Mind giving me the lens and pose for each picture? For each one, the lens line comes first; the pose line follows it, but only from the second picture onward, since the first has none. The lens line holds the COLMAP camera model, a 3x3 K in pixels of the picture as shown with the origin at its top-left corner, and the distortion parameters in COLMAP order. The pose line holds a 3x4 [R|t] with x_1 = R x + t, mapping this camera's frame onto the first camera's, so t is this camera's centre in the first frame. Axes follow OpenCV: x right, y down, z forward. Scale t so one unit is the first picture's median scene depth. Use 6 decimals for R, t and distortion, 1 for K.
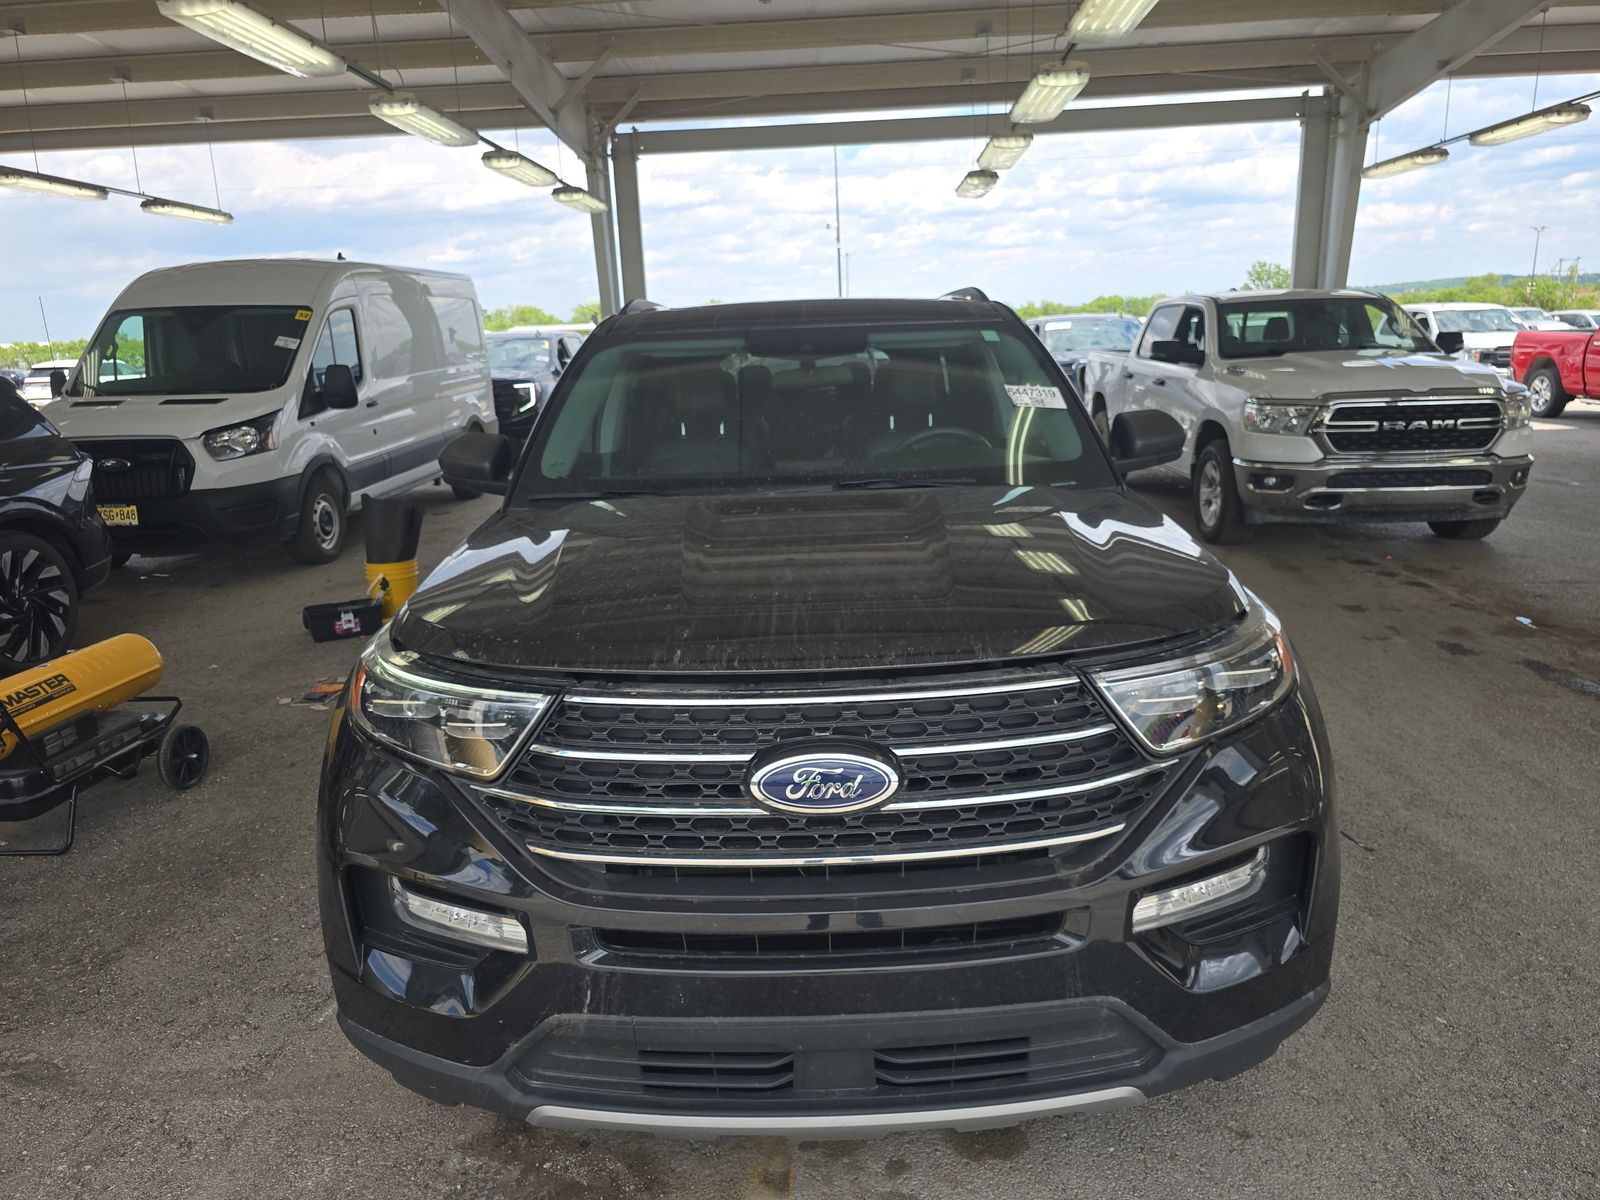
lens RADIAL K [[1083.2, 0, 802.1], [0, 1083.2, 643.3], [0, 0, 1]] dist [0.033795, -0.034146]
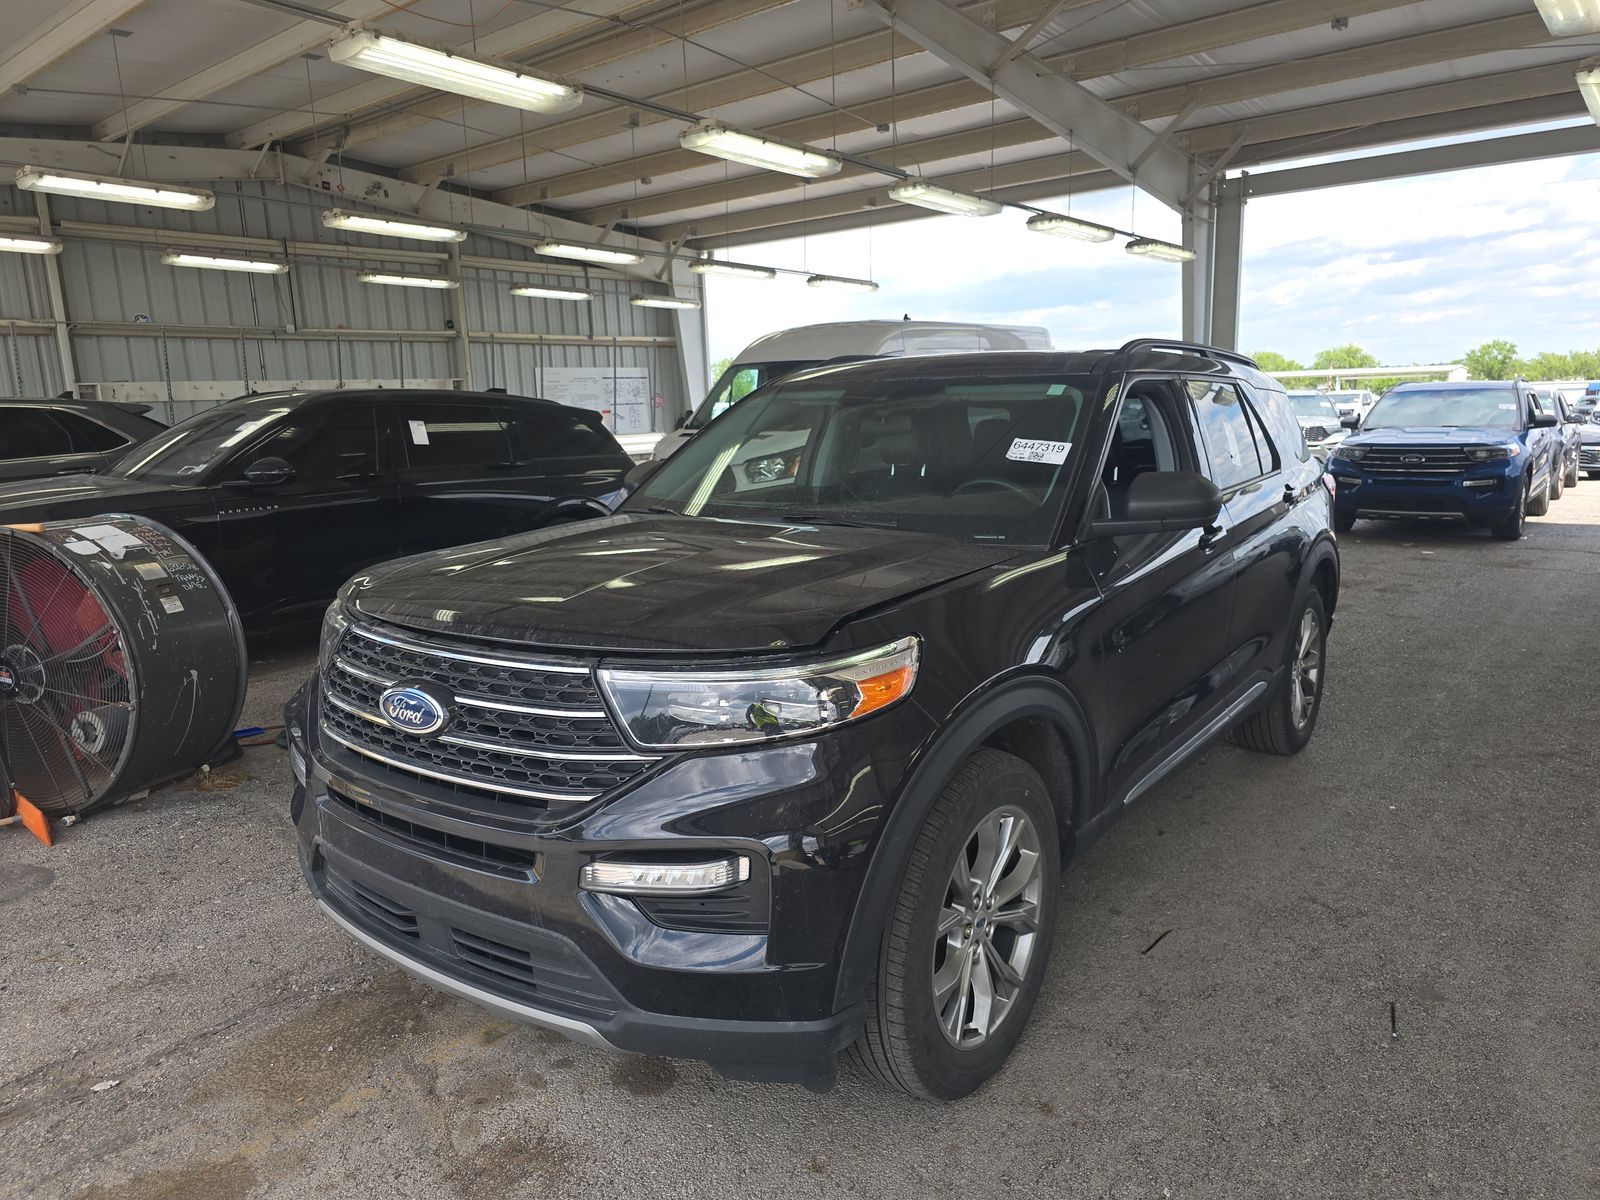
lens RADIAL K [[1083.2, 0, 802.1], [0, 1083.2, 643.3], [0, 0, 1]] dist [0.033795, -0.034146]
pose [[0.795857, 0.144280, -0.588043, 0.218563], [-0.167828, 0.985706, 0.014711, -0.010439], [0.581761, 0.086983, 0.808696, 0.029628]]
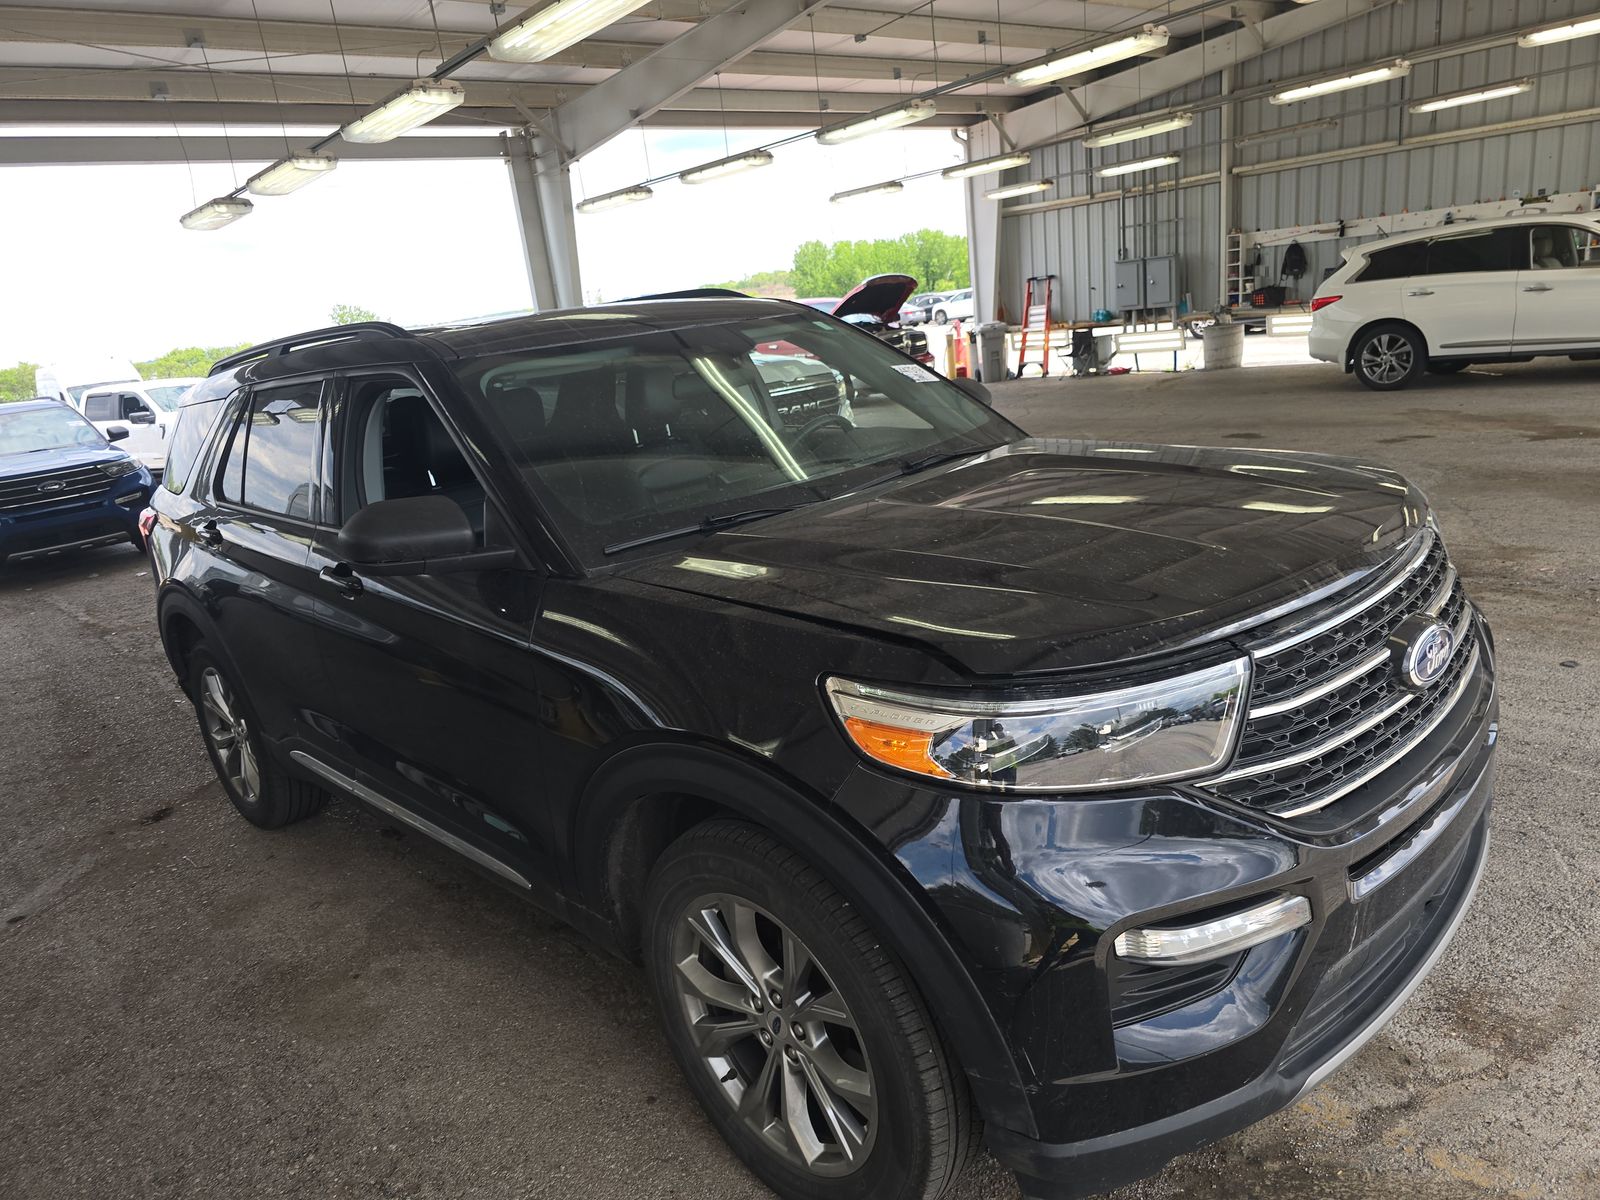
lens RADIAL K [[1083.2, 0, 802.1], [0, 1083.2, 643.3], [0, 0, 1]] dist [0.033795, -0.034146]
pose [[0.701842, -0.256359, 0.664603, -0.205647], [0.280492, 0.957079, 0.072968, -0.025924], [-0.654784, 0.135204, 0.743625, 0.096918]]
